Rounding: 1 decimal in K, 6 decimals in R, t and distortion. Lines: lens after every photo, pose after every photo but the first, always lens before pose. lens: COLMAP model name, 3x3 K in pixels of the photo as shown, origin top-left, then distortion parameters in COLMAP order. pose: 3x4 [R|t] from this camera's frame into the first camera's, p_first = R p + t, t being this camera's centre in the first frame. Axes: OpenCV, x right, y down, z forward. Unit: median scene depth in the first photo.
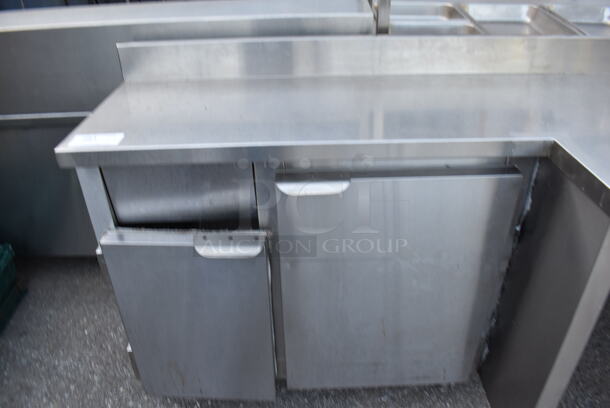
lens RADIAL K [[490.6, 0, 305.0], [0, 490.6, 204.0], [0, 0, 1]] dist [-0.059123, -0.001747]
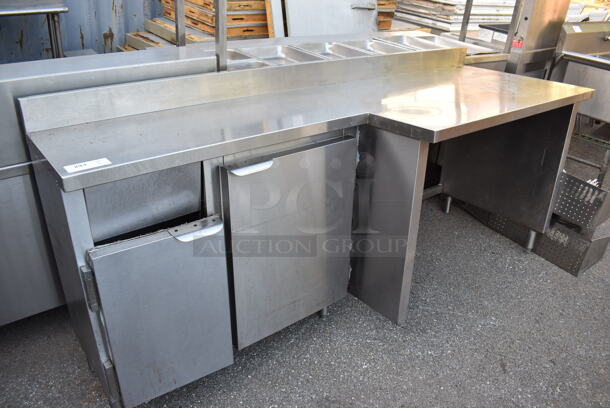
lens RADIAL K [[490.6, 0, 305.0], [0, 490.6, 204.0], [0, 0, 1]] dist [-0.059123, -0.001747]
pose [[0.788861, -0.236176, 0.567379, -0.618758], [0.299036, 0.954060, -0.018632, 0.120262], [-0.536913, 0.184365, 0.823246, -0.208125]]
